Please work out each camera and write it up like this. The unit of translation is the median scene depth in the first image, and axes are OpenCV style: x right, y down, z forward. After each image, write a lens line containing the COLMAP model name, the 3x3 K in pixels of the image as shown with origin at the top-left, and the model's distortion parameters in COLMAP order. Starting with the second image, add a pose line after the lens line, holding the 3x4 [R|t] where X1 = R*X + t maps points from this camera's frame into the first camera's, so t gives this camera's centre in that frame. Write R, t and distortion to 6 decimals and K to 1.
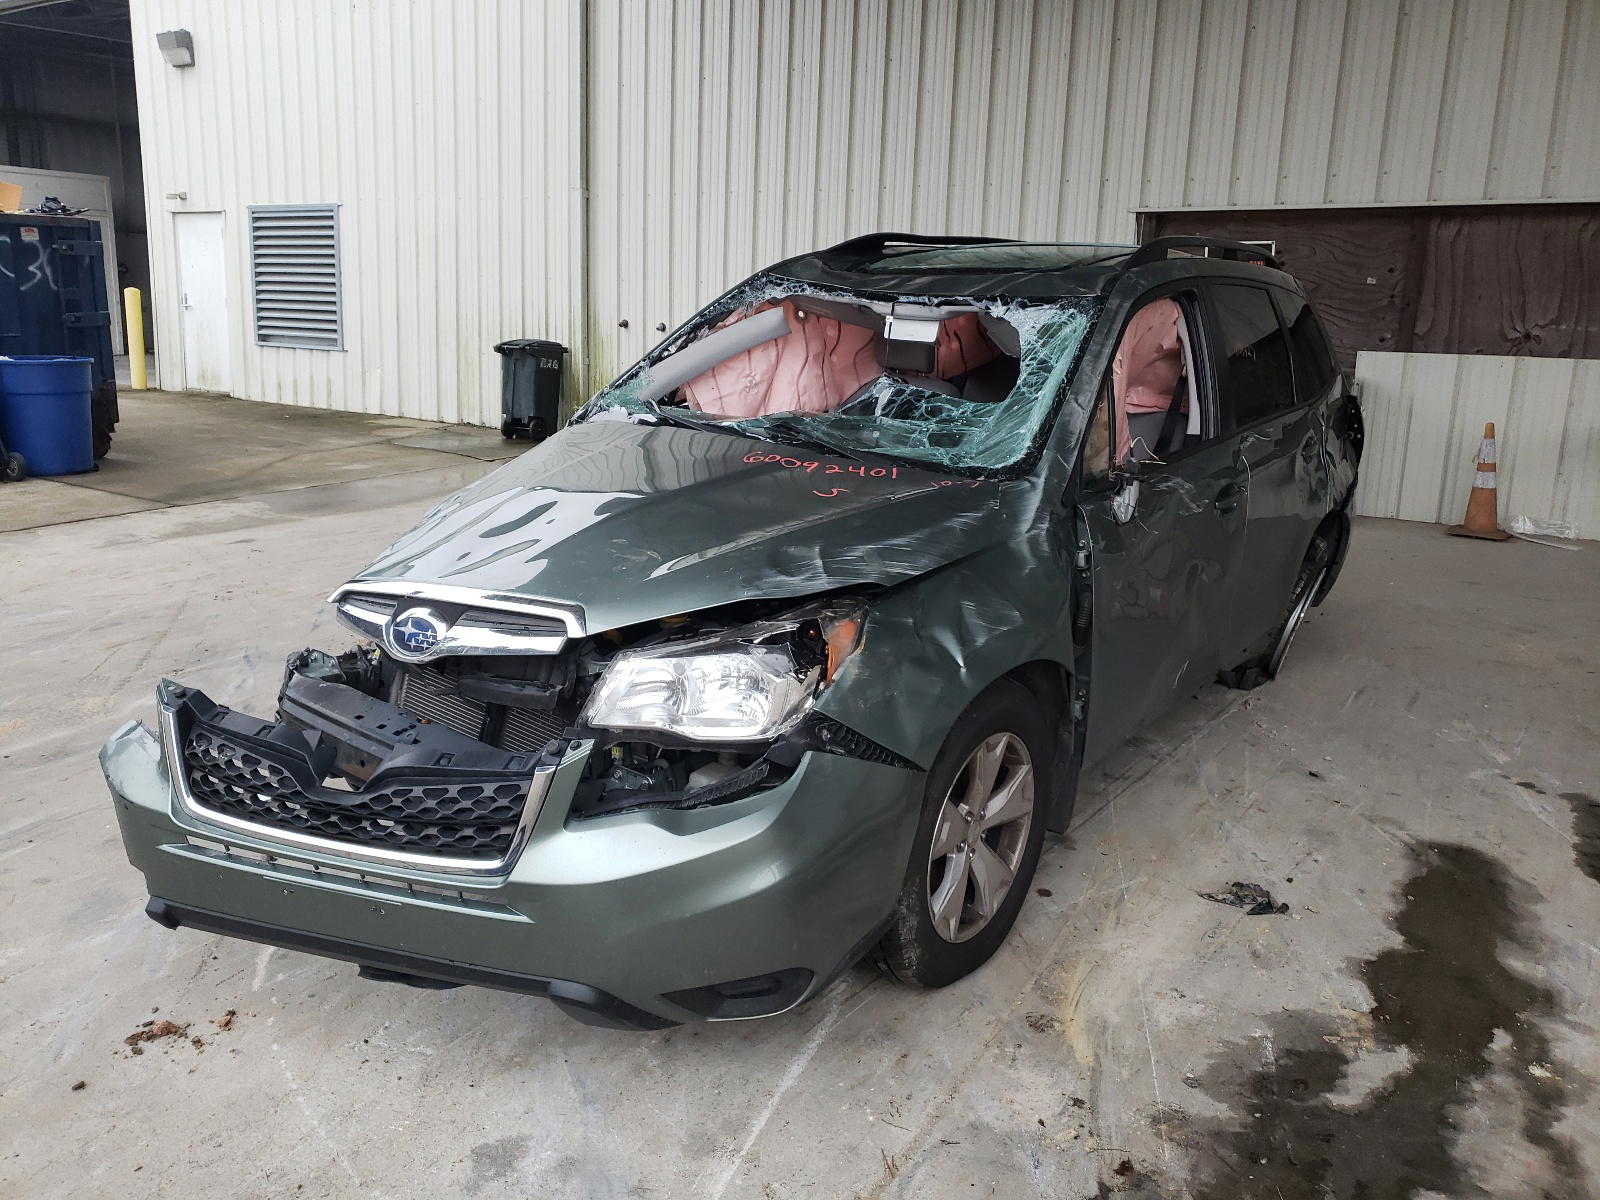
lens RADIAL K [[1251.0, 0, 743.8], [0, 1251.0, 569.3], [0, 0, 1]] dist [0.025437, -0.021037]
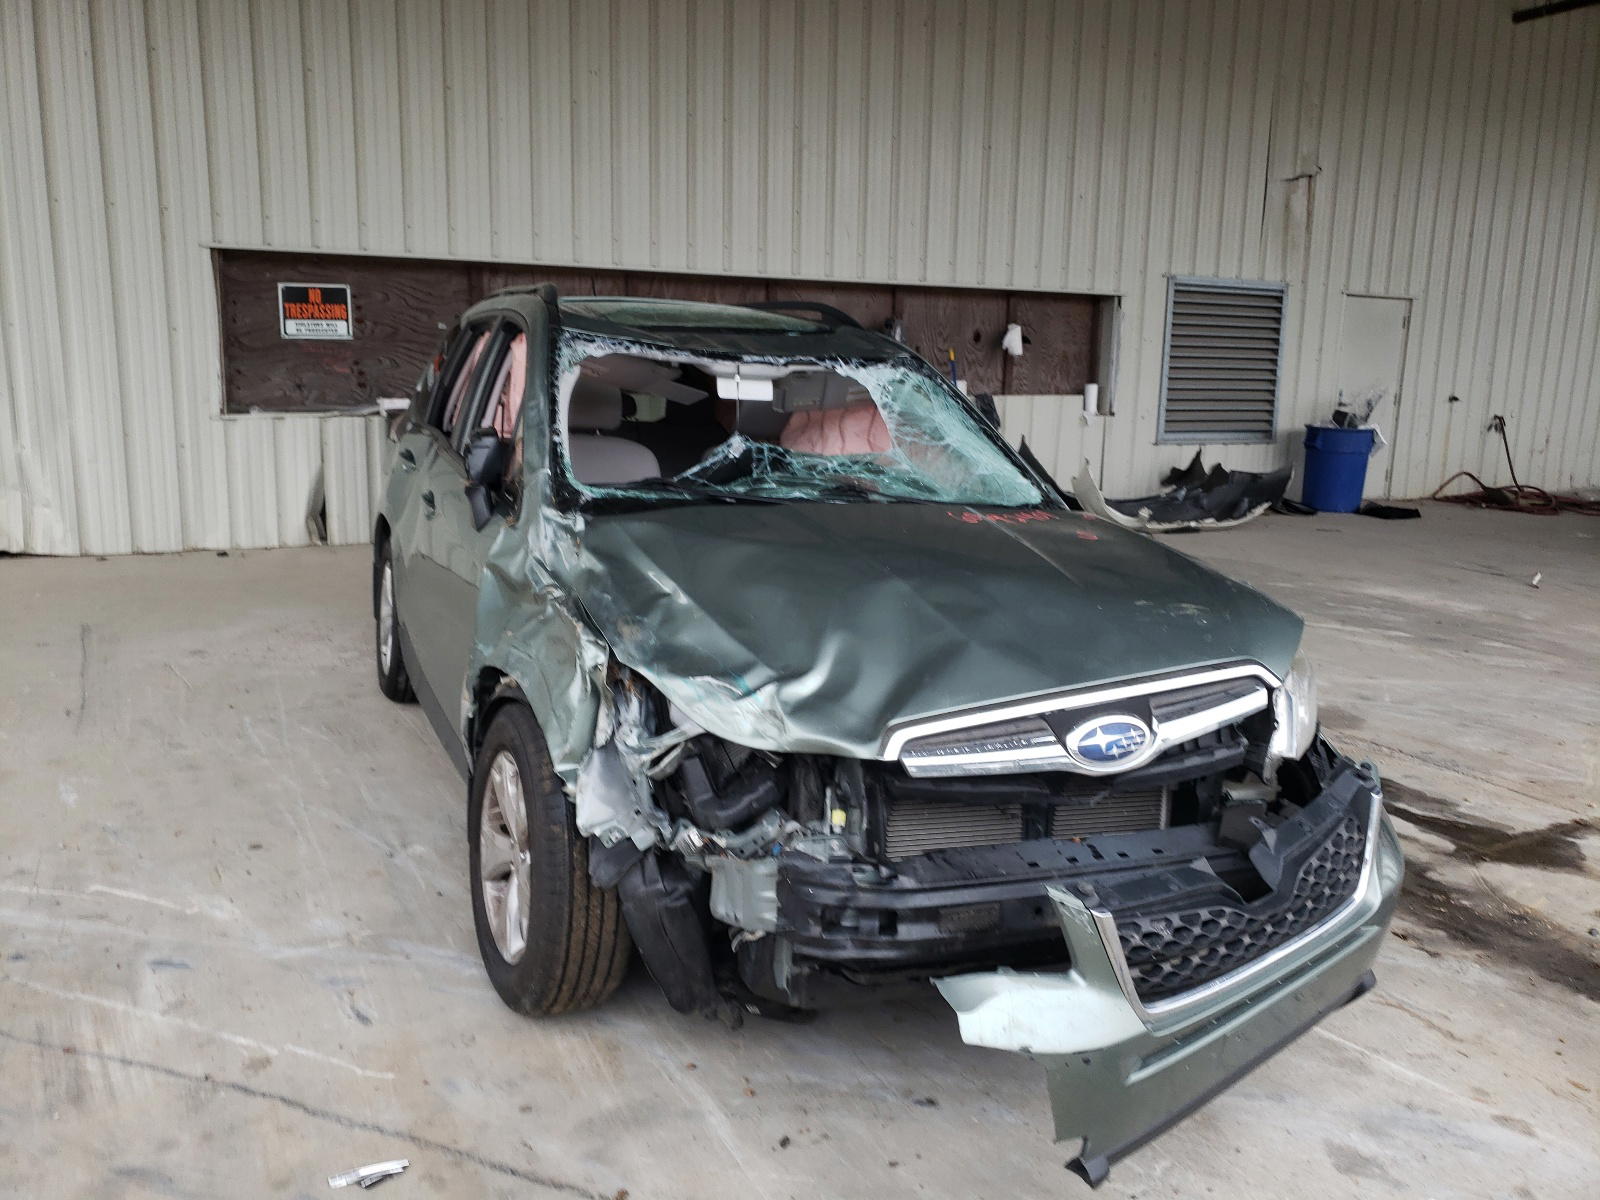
lens RADIAL K [[1251.0, 0, 793.1], [0, 1251.0, 596.7], [0, 0, 1]] dist [0.025437, -0.021037]
pose [[0.488980, -0.174311, 0.854701, -0.783405], [0.176116, 0.979380, 0.098982, -0.126425], [-0.854331, 0.102126, 0.509596, 0.493853]]
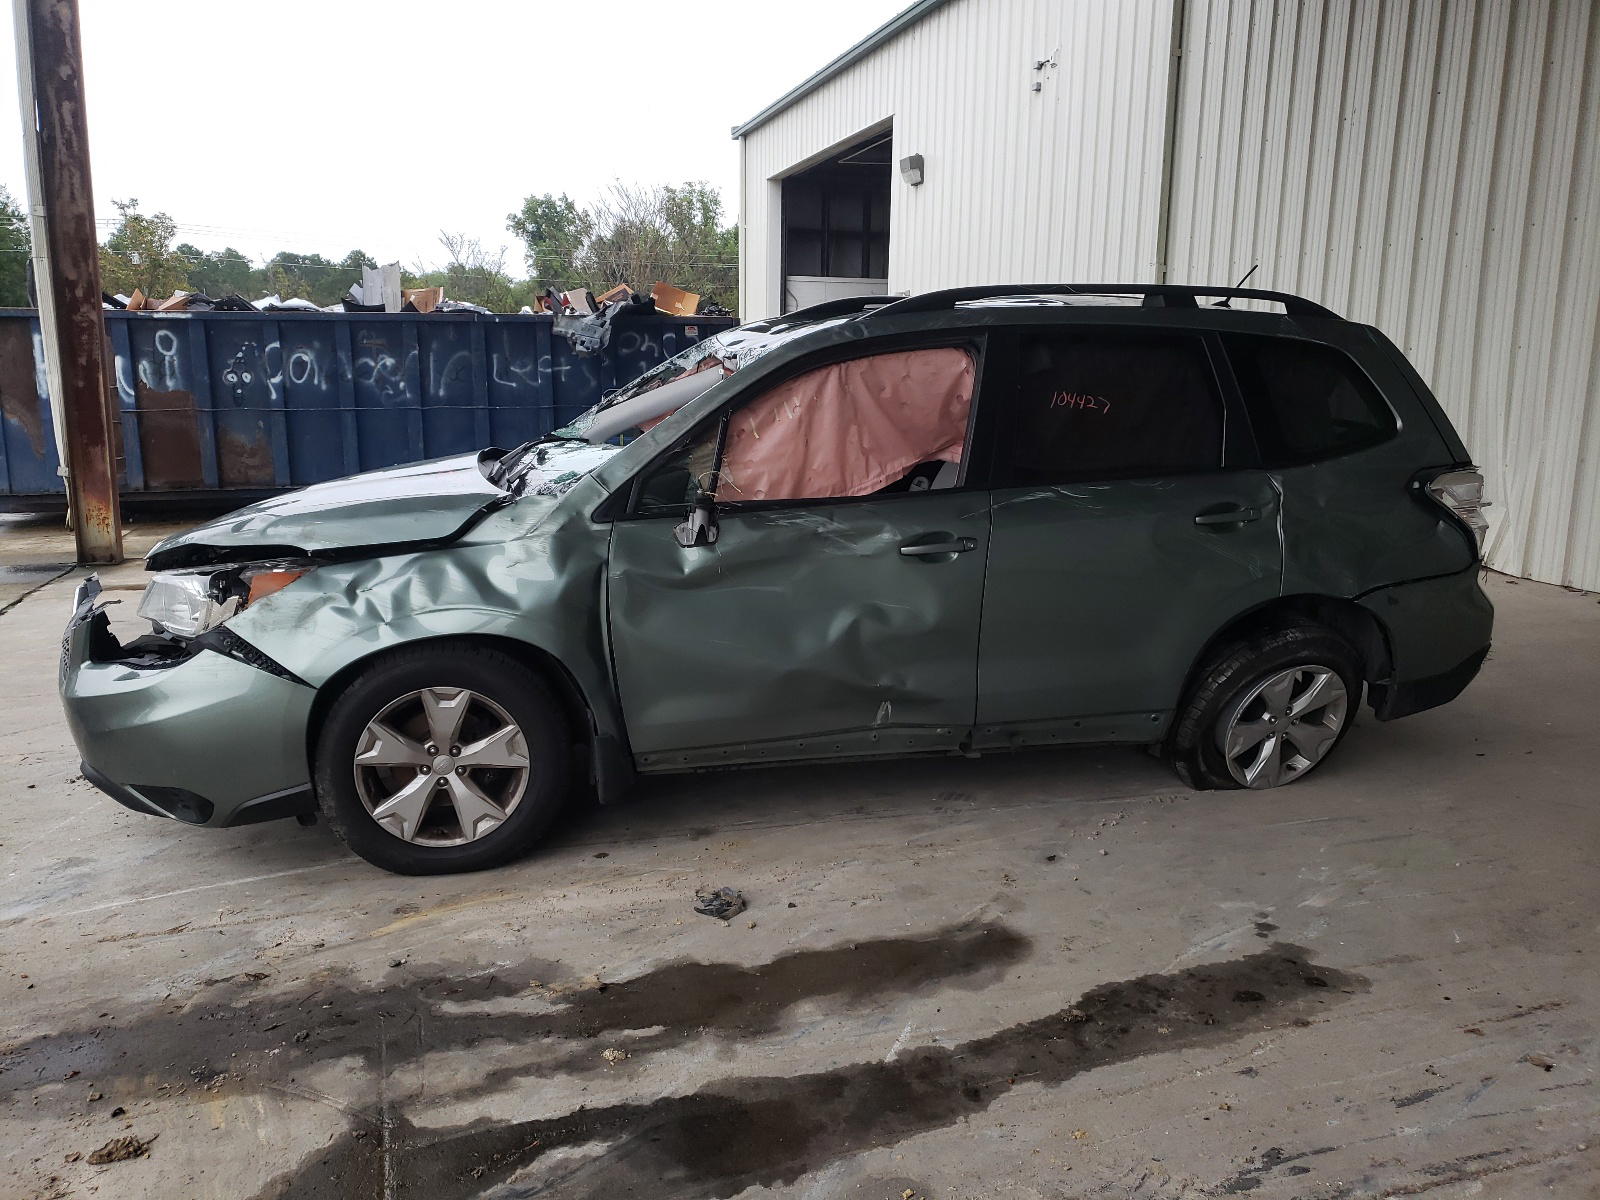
lens RADIAL K [[1251.0, 0, 794.8], [0, 1251.0, 606.0], [0, 0, 1]] dist [0.025437, -0.021037]
pose [[0.768231, 0.102758, -0.631872, 0.953773], [-0.127068, 0.991871, 0.006813, -0.002511], [0.627435, 0.075057, 0.775043, 0.171433]]
